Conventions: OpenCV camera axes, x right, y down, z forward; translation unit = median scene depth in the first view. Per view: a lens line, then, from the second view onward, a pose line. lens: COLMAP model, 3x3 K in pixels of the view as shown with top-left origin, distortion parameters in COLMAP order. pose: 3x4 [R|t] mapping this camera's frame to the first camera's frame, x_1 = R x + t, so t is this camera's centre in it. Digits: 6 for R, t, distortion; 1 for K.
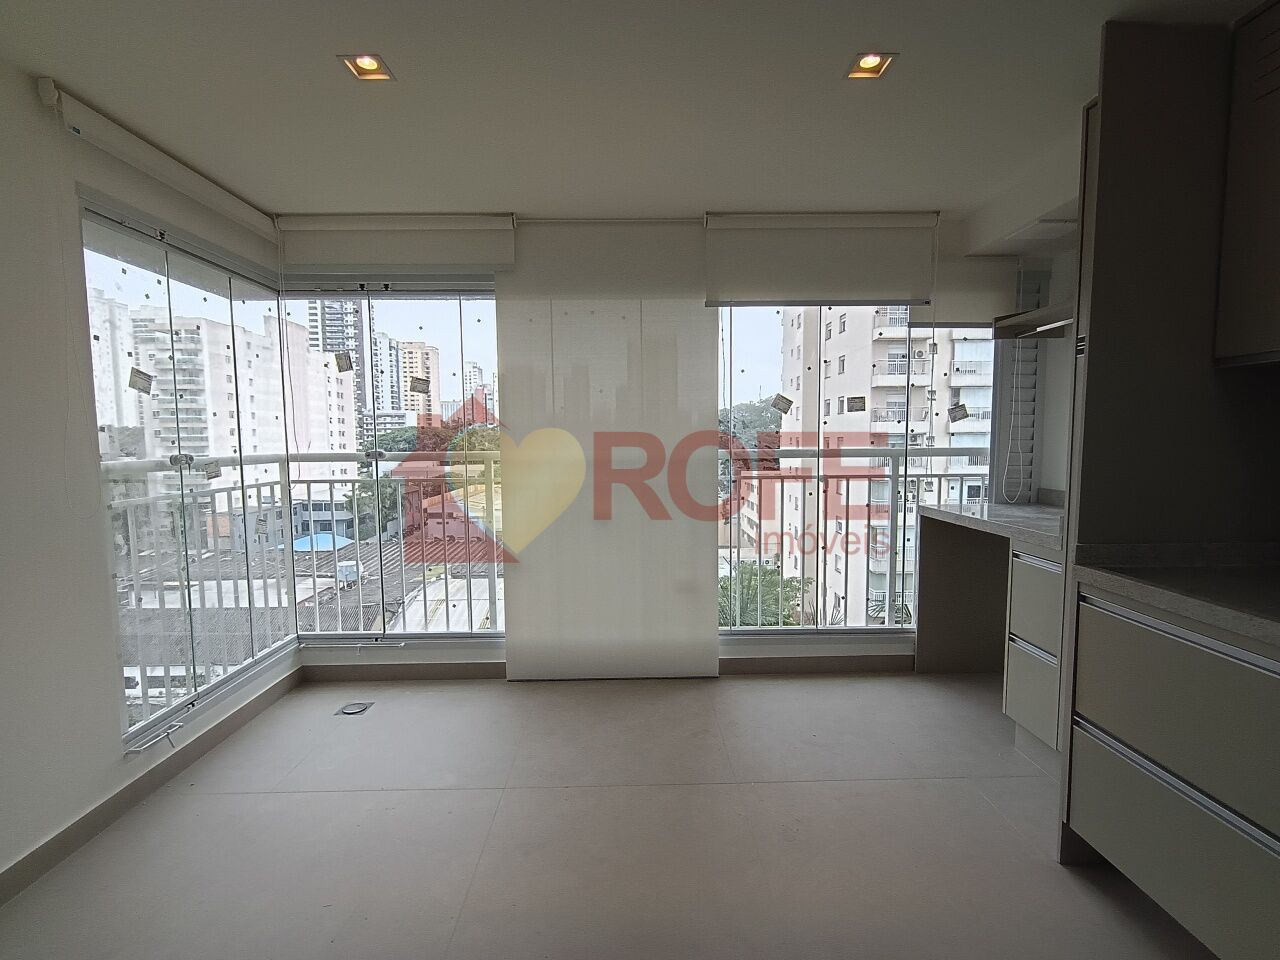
lens RADIAL K [[586.1, 0, 639.6], [0, 586.1, 483.9], [0, 0, 1]] dist [0.000504, 0.000738]
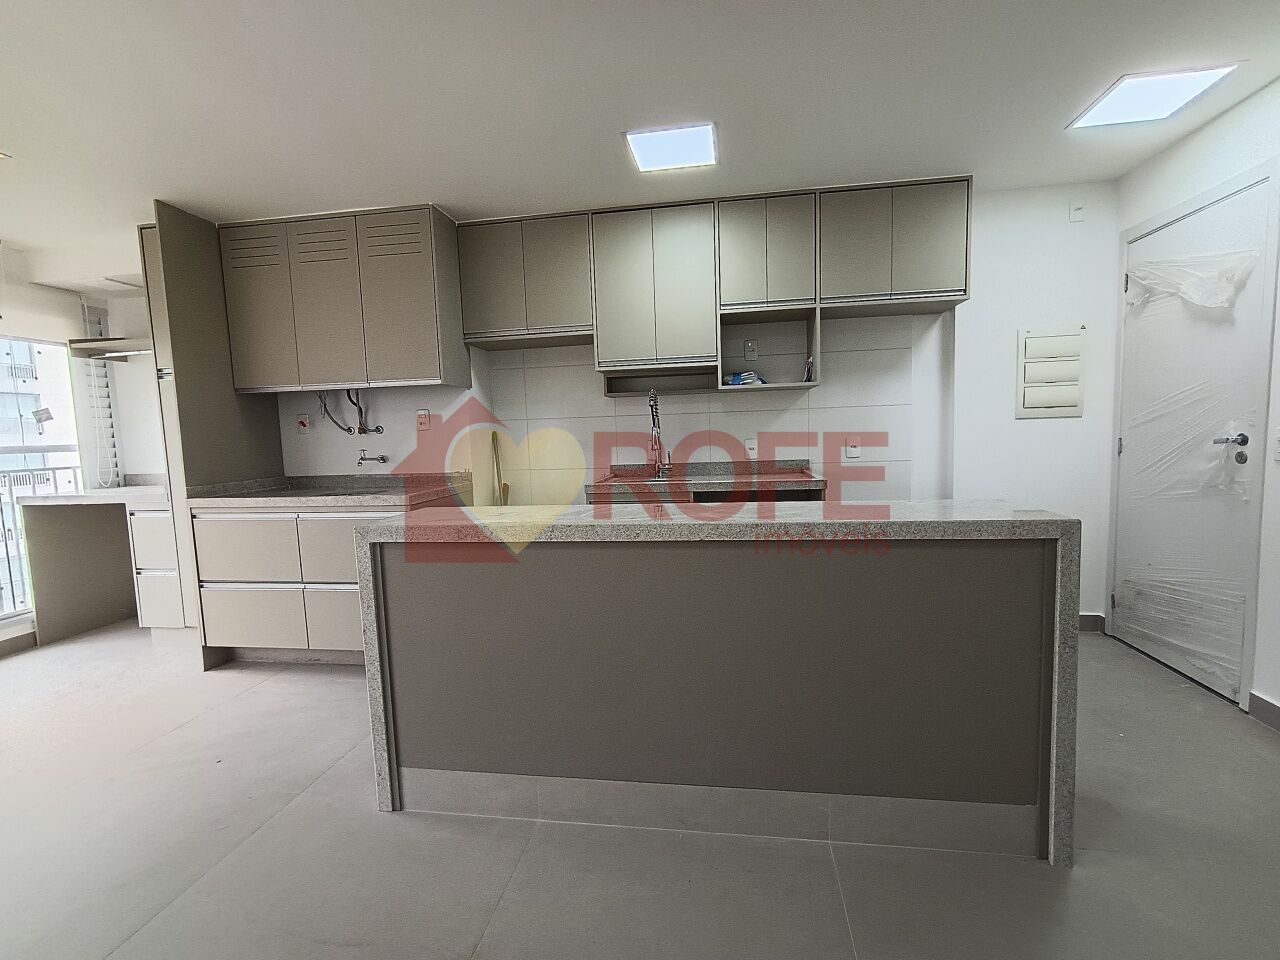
lens RADIAL K [[586.1, 0, 637.8], [0, 586.1, 483.2], [0, 0, 1]] dist [0.000504, 0.000738]
pose [[0.172617, -0.087324, 0.981110, -0.422128], [0.110394, 0.991502, 0.068826, 0.065354], [-0.978783, 0.096428, 0.180790, -0.369233]]
